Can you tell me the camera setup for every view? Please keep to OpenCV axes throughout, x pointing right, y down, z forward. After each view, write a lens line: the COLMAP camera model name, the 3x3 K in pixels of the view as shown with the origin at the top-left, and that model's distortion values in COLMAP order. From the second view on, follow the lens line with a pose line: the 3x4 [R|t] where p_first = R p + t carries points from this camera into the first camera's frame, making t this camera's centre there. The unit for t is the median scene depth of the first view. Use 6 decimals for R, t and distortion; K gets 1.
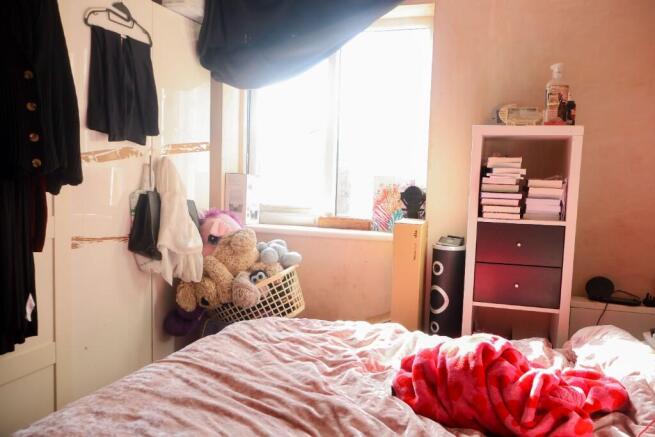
lens RADIAL K [[547.9, 0, 326.9], [0, 547.9, 220.3], [0, 0, 1]] dist [-0.007310, 0.008550]
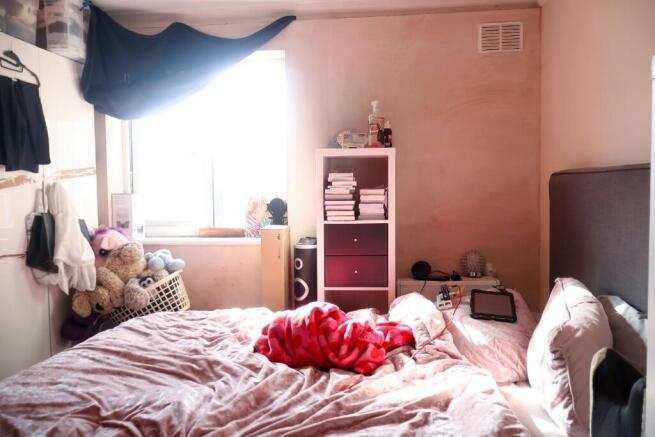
lens RADIAL K [[547.9, 0, 326.9], [0, 547.9, 220.3], [0, 0, 1]] dist [-0.007310, 0.008550]
pose [[0.978597, -0.052261, 0.199039, 0.028340], [0.056669, 0.998256, -0.016511, 0.015901], [-0.197829, 0.027437, 0.979852, -0.258337]]
